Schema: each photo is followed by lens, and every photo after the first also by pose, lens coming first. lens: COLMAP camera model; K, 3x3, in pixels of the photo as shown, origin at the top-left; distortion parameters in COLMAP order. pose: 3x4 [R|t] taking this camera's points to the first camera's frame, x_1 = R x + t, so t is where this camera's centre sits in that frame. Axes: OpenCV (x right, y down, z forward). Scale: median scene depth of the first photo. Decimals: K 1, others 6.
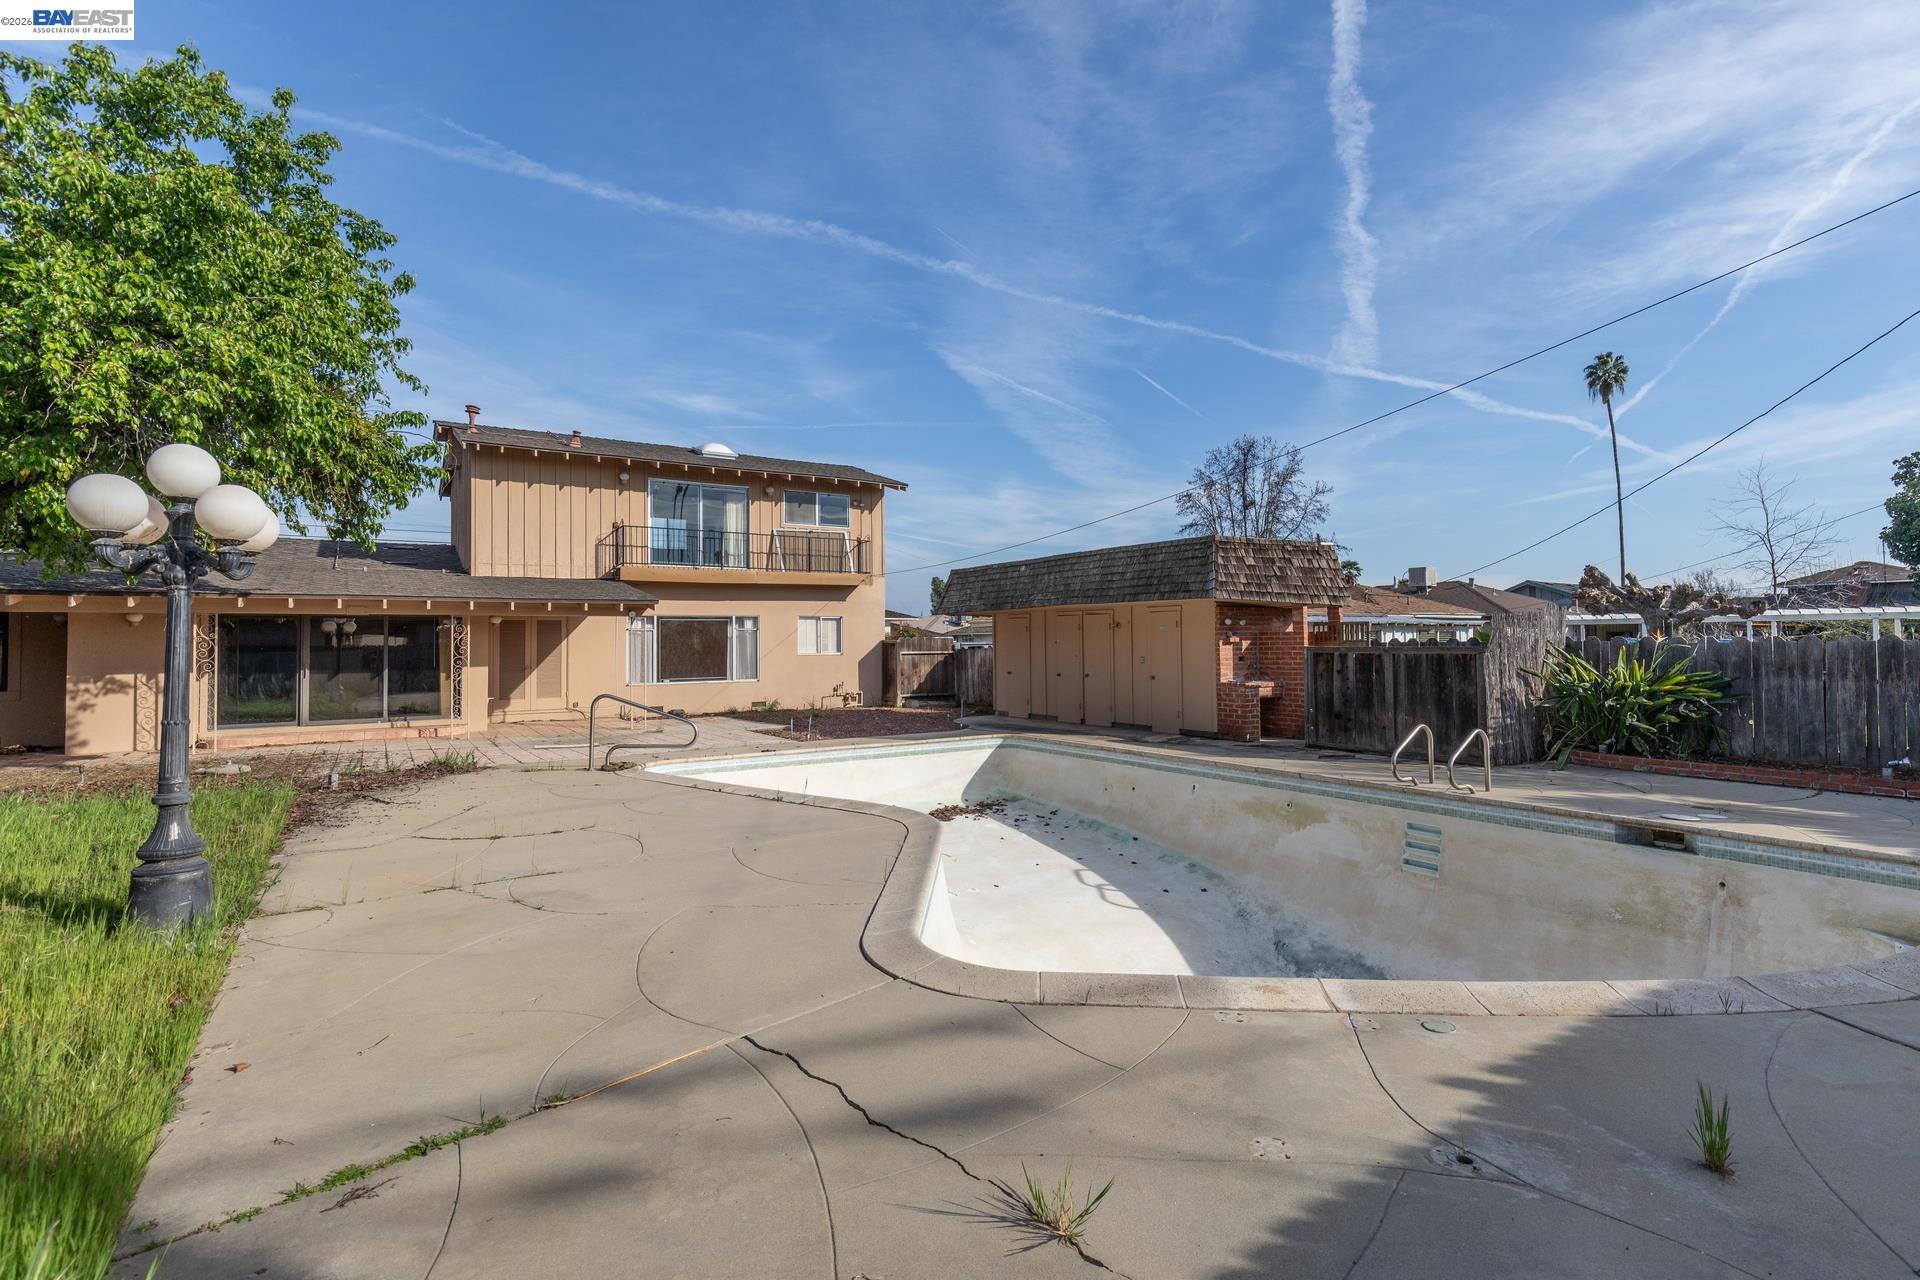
lens RADIAL K [[889.9, 0, 980.5], [0, 889.9, 634.7], [0, 0, 1]] dist [0.013669, -0.000776]
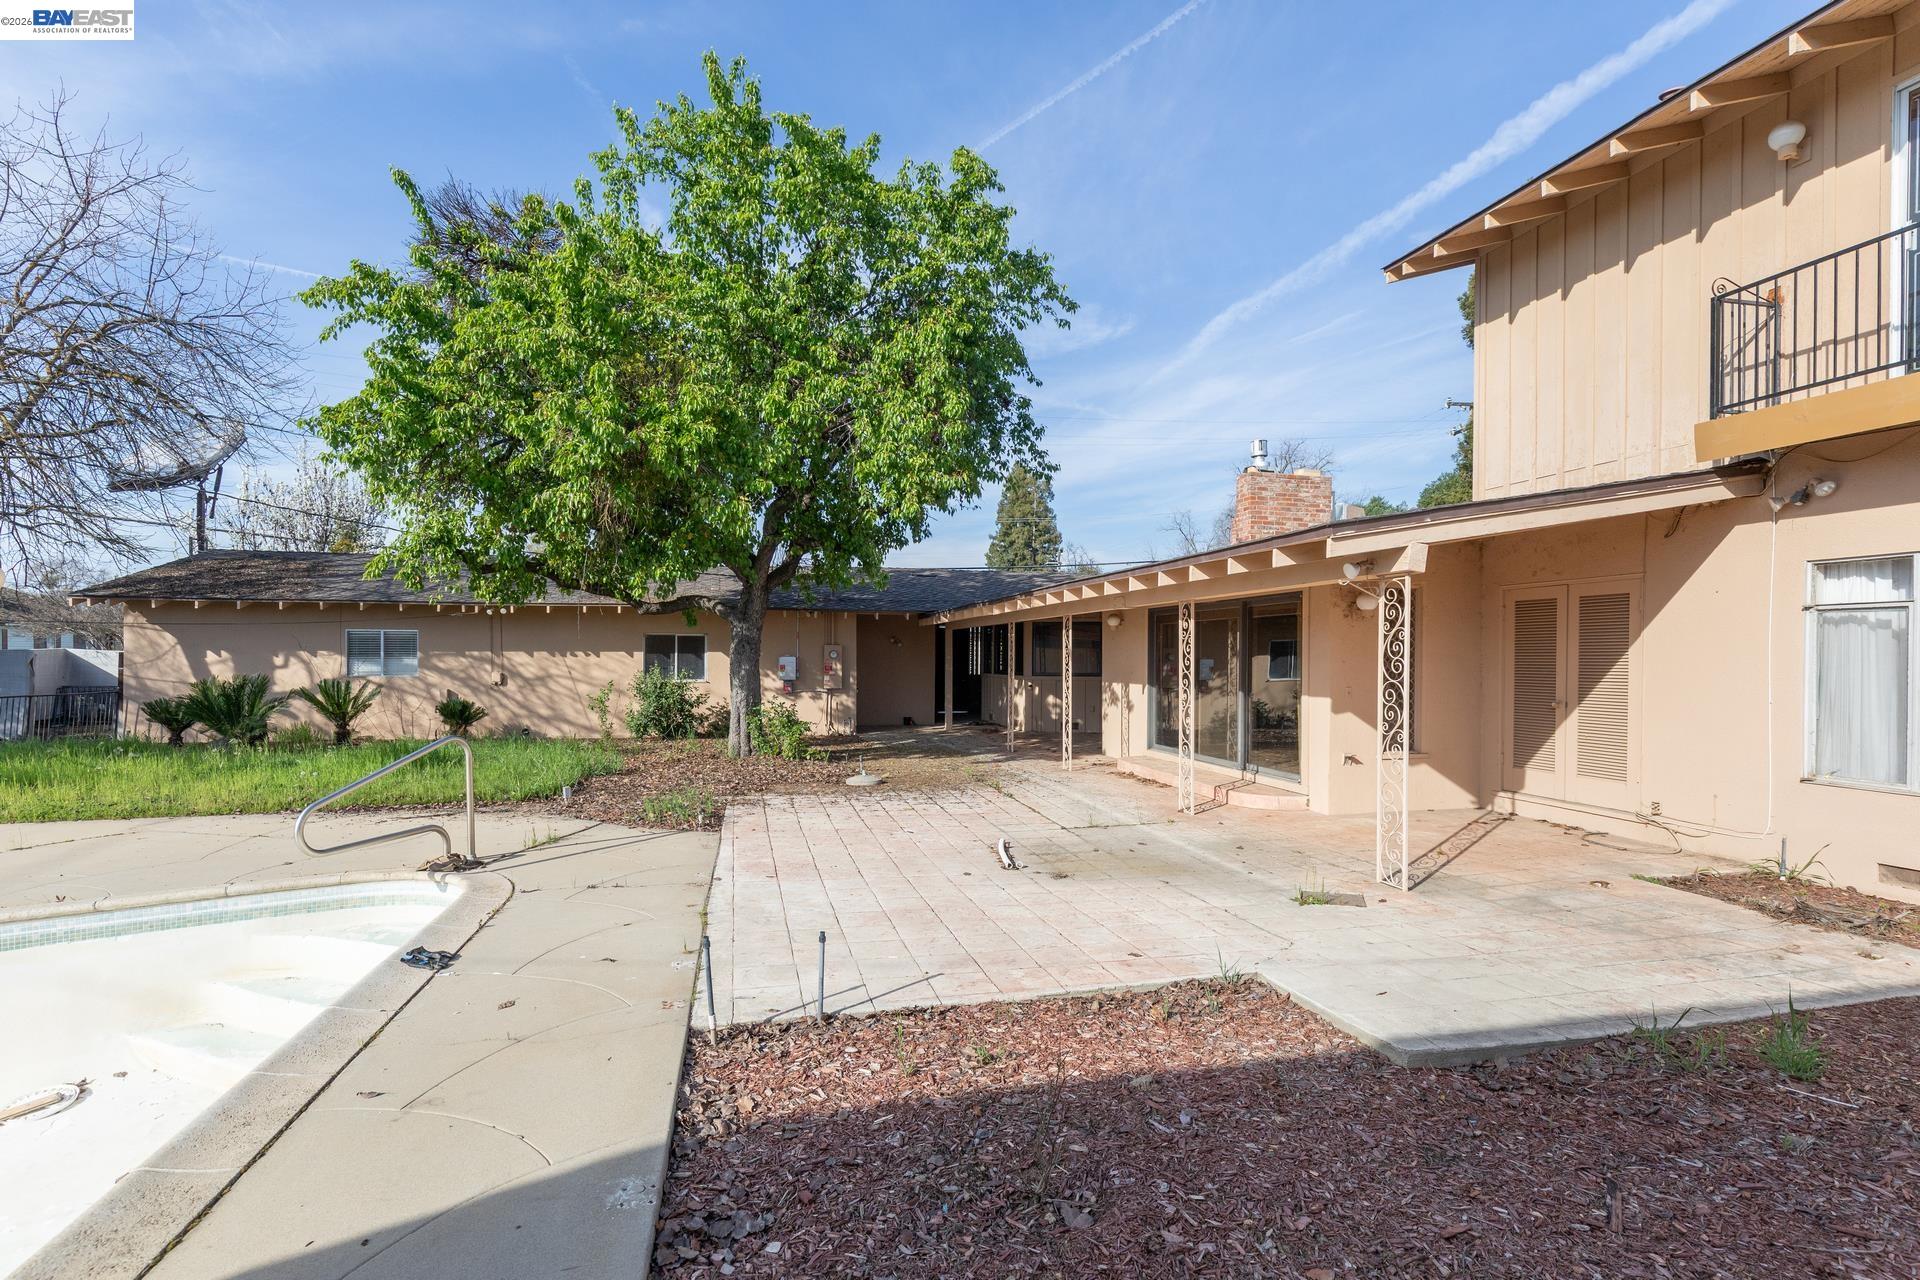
lens RADIAL K [[924.2, 0, 998.9], [0, 924.2, 652.7], [0, 0, 1]] dist [-0.000764, -0.000193]
pose [[-0.314780, 0.003757, -0.949157, 0.019591], [0.008270, 0.999965, 0.001216, 0.010081], [0.949129, -0.007467, -0.314800, 1.043174]]
